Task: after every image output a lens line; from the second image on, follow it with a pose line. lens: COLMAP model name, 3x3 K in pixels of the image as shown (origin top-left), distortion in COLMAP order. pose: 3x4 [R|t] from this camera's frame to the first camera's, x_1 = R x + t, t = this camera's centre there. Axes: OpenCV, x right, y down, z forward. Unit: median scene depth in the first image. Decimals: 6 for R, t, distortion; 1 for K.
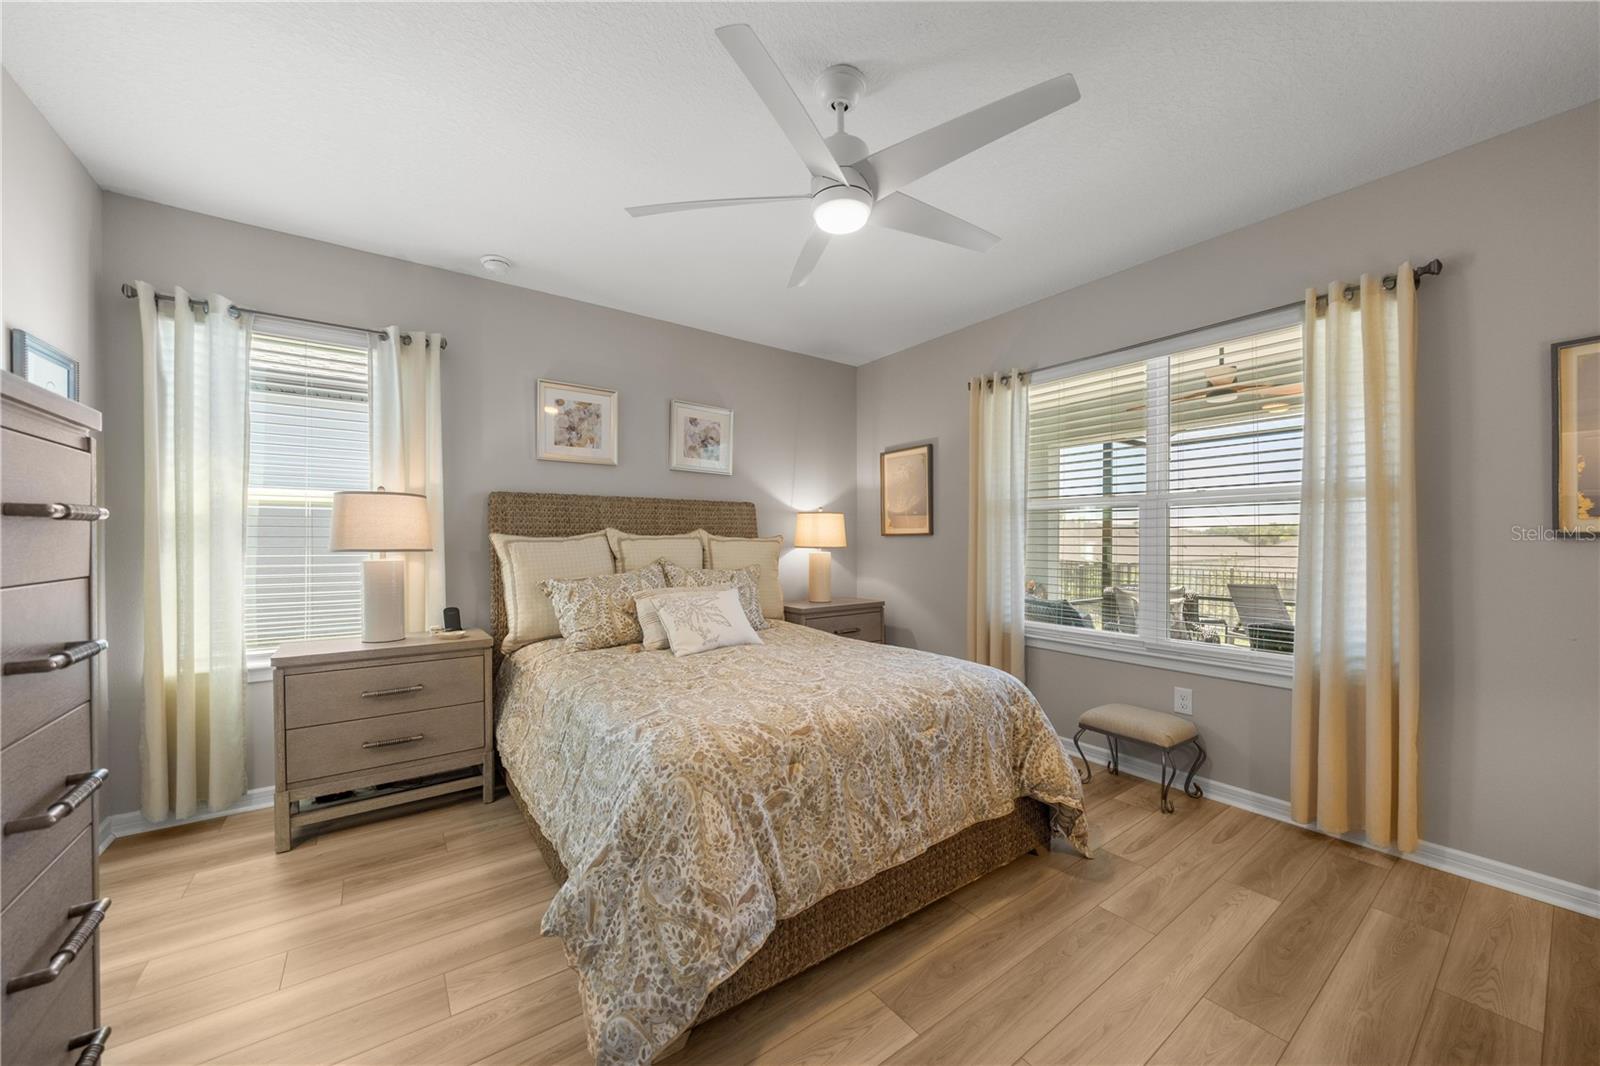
lens RADIAL K [[602.0, 0, 797.8], [0, 602.0, 527.9], [0, 0, 1]] dist [0.003639, -0.000987]
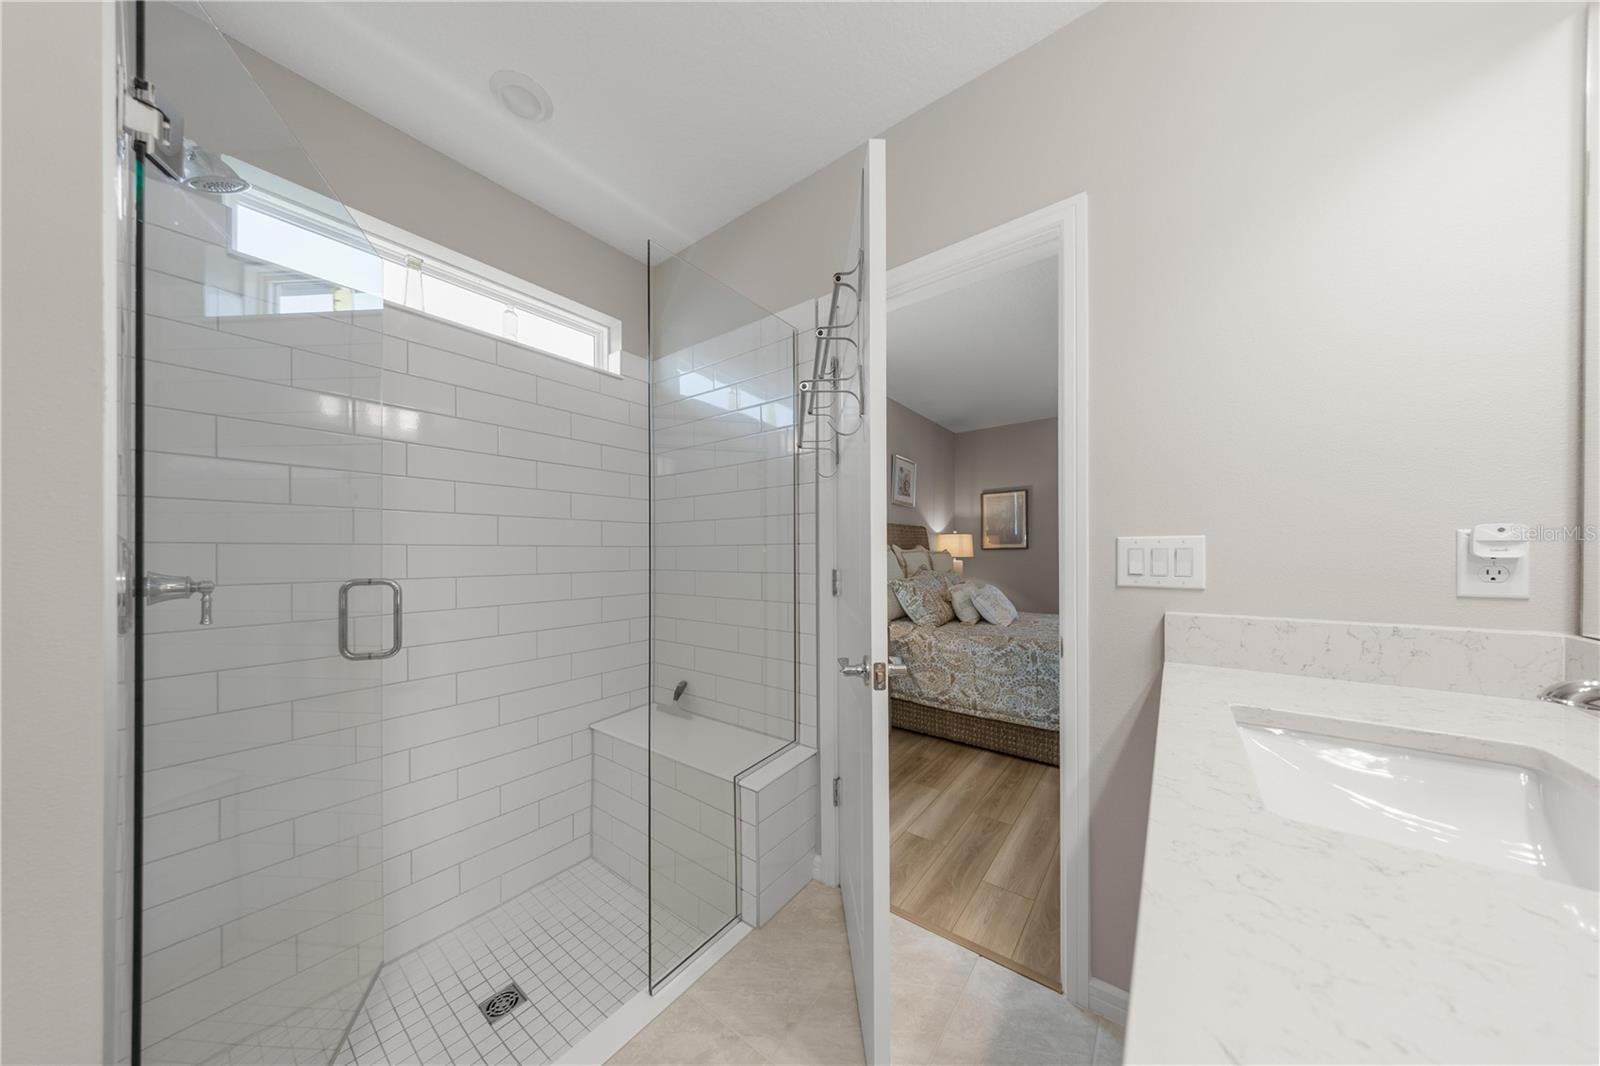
lens RADIAL K [[495.1, 0, 805.0], [0, 495.1, 542.2], [0, 0, 1]] dist [-0.000162, -0.000001]
pose [[0.959744, -0.003519, 0.280855, -0.960556], [0.005957, 0.999952, -0.007828, 0.003150], [-0.280814, 0.009185, 0.959718, -0.074974]]
